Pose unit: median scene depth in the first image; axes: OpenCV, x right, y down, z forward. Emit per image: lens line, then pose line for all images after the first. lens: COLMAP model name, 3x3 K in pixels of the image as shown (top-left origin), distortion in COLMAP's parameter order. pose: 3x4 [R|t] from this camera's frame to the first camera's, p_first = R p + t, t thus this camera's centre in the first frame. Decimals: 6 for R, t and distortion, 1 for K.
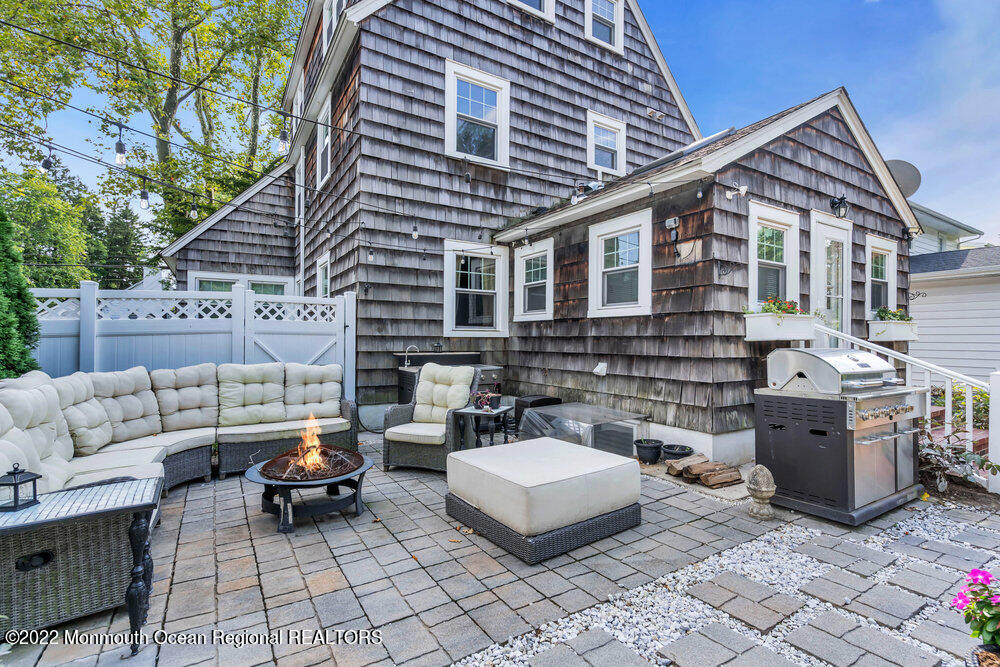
lens RADIAL K [[456.2, 0, 498.1], [0, 456.2, 337.0], [0, 0, 1]] dist [-0.000830, 0.000764]
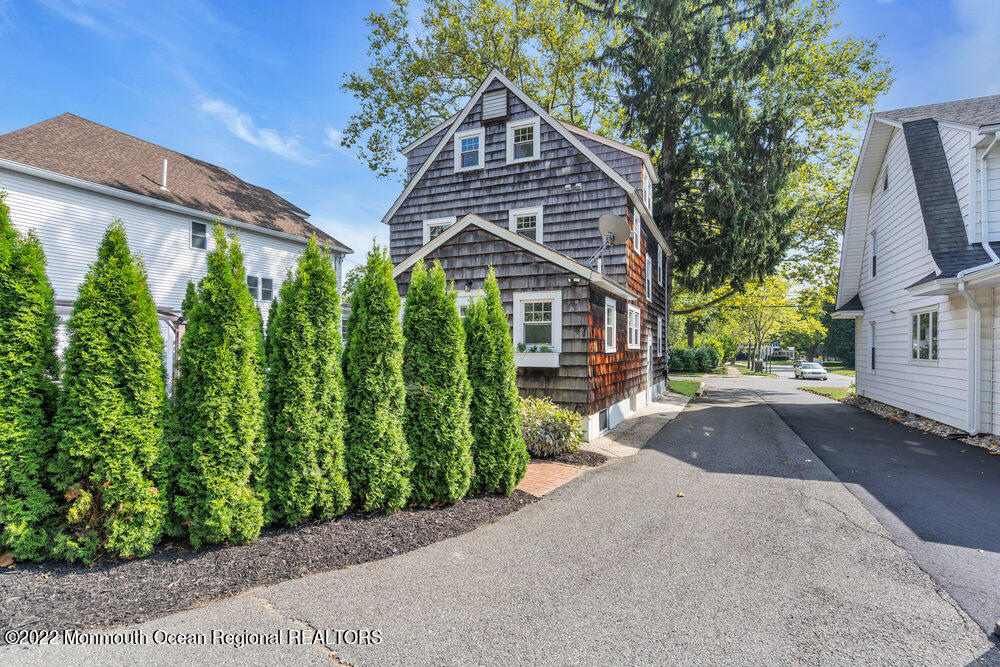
lens RADIAL K [[494.8, 0, 500.8], [0, 494.8, 344.8], [0, 0, 1]] dist [-0.005319, -0.000663]
pose [[0.561646, -0.010158, -0.827315, 1.848160], [0.002592, 0.999941, -0.010518, -0.039116], [0.827374, 0.003763, 0.561639, 0.062484]]
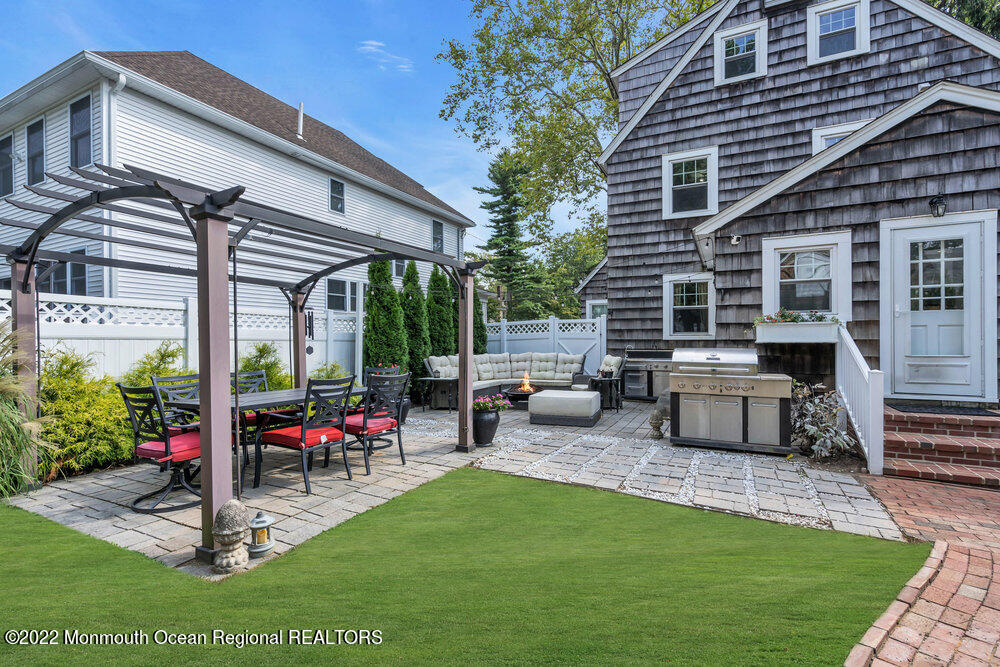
lens RADIAL K [[456.2, 0, 498.1], [0, 456.2, 337.0], [0, 0, 1]] dist [-0.000830, 0.000764]
pose [[0.524310, -0.009172, -0.851478, 0.868916], [0.010315, 0.999937, -0.004420, -0.008231], [0.851465, -0.006465, 0.524372, -0.253955]]
